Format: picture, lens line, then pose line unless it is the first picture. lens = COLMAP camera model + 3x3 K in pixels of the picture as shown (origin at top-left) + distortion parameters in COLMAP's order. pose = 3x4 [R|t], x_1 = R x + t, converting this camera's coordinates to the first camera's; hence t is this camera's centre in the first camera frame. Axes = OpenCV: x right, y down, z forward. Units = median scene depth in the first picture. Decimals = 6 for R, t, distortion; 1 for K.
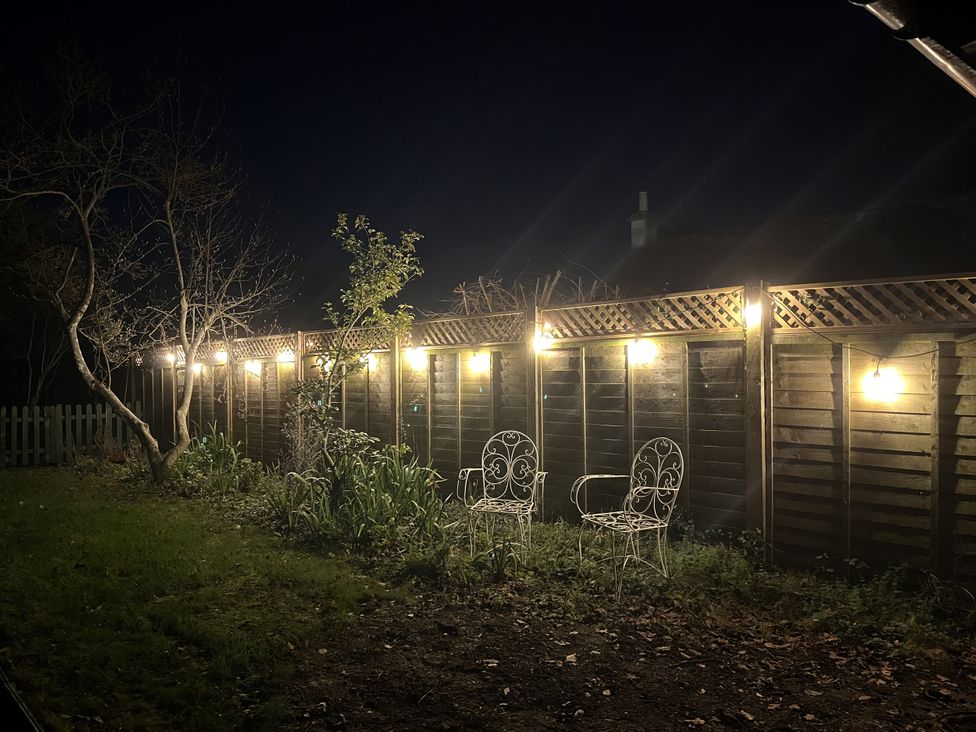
lens RADIAL K [[732.9, 0, 487.9], [0, 732.9, 357.2], [0, 0, 1]] dist [0.072564, -0.090536]
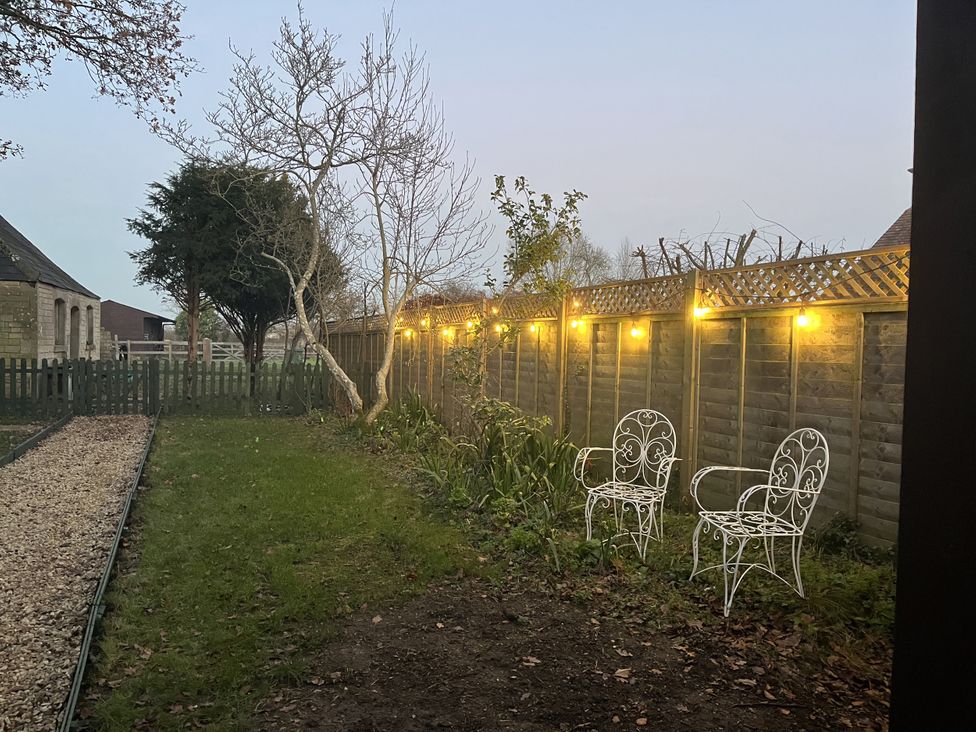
lens RADIAL K [[736.5, 0, 488.0], [0, 736.5, 366.0], [0, 0, 1]] dist [0.011263, 0.004898]
pose [[0.939496, 0.039578, -0.340266, 0.154038], [-0.022162, 0.998245, 0.054922, 0.002400], [0.341843, -0.044058, 0.938724, 0.094693]]
